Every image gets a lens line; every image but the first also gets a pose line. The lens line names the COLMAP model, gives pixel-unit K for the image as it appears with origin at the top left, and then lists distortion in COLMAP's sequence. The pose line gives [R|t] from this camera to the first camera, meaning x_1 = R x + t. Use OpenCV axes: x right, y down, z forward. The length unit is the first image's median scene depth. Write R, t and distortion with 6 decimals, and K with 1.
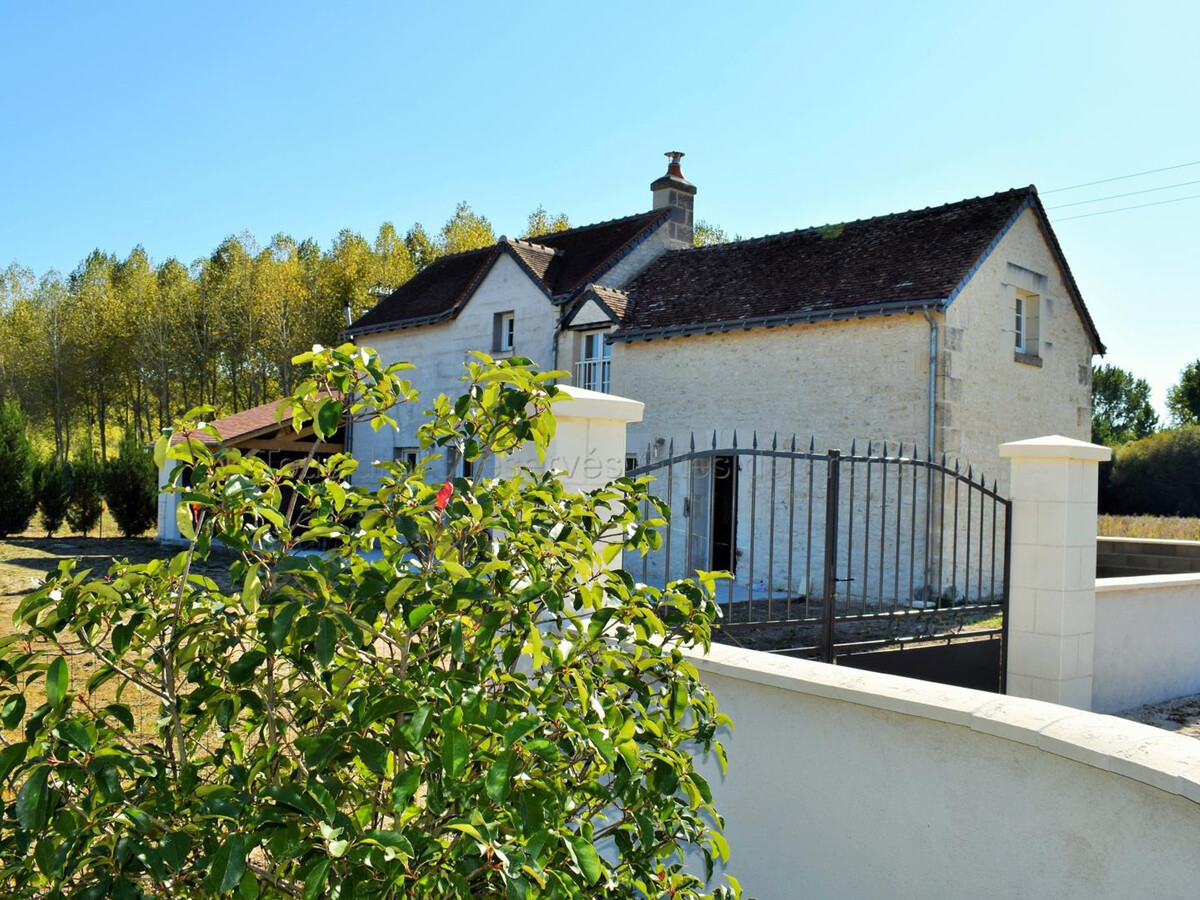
lens RADIAL K [[1131.9, 0, 600.3], [0, 1131.9, 488.0], [0, 0, 1]] dist [-0.094611, -0.003296]
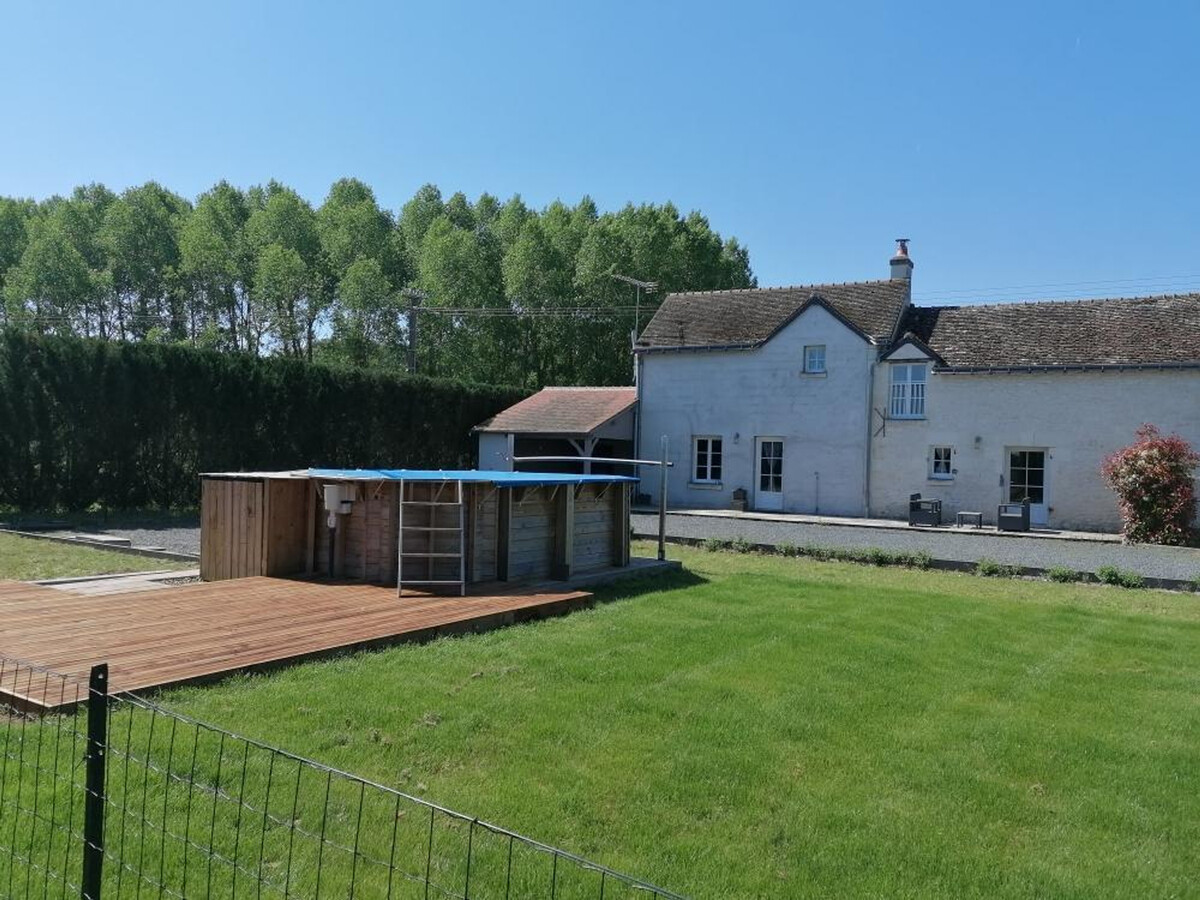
lens RADIAL K [[903.7, 0, 600.0], [0, 903.7, 450.0], [0, 0, 1]] dist [0.074304, -0.096370]
pose [[0.951090, -0.007755, 0.308816, -0.765726], [0.002789, 0.999860, 0.016519, -0.043604], [-0.308901, -0.014849, 0.950978, -0.040064]]
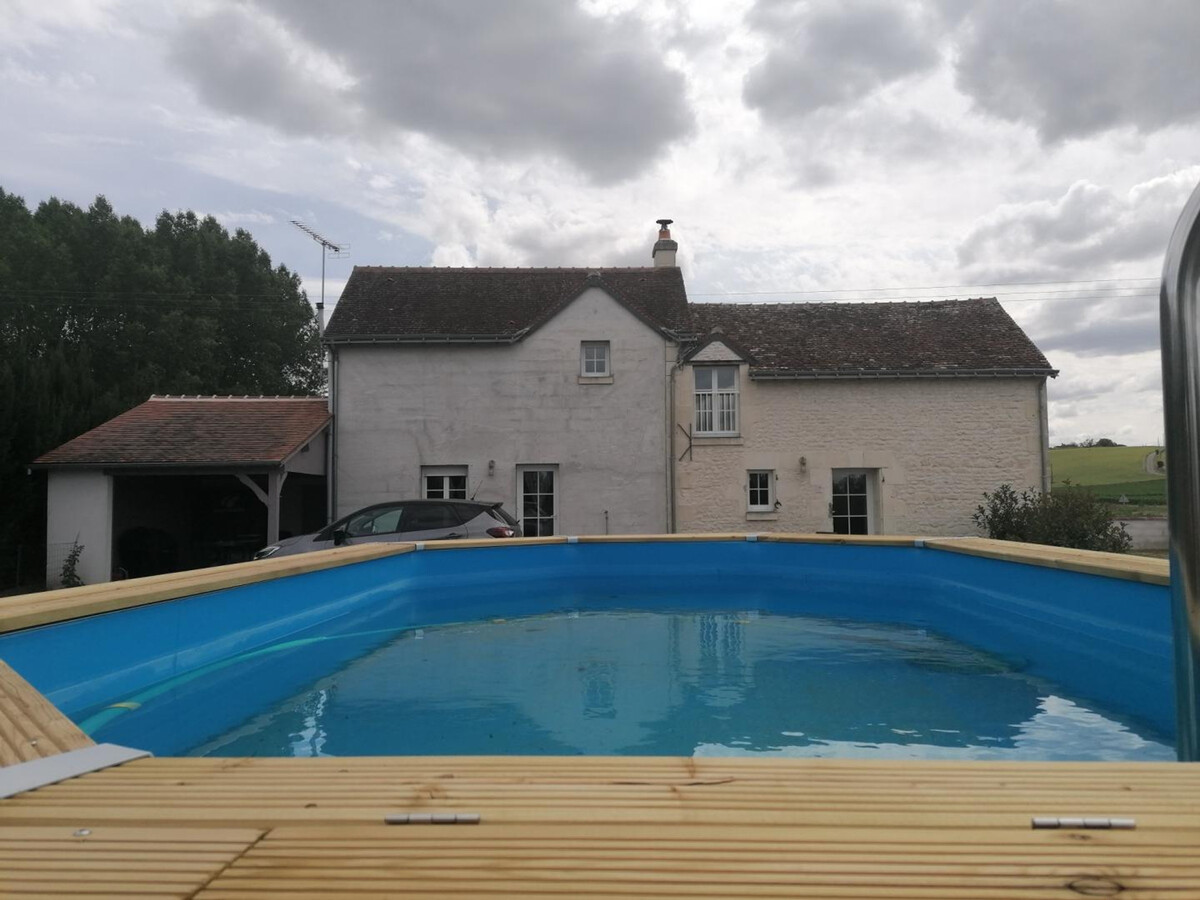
lens RADIAL K [[863.6, 0, 600.0], [0, 863.6, 450.0], [0, 0, 1]] dist [0.059621, -0.001783]
pose [[0.673049, -0.003256, 0.739591, -0.751021], [0.028014, 0.999385, -0.021093, -0.034860], [-0.739068, 0.034915, 0.672726, 0.467873]]
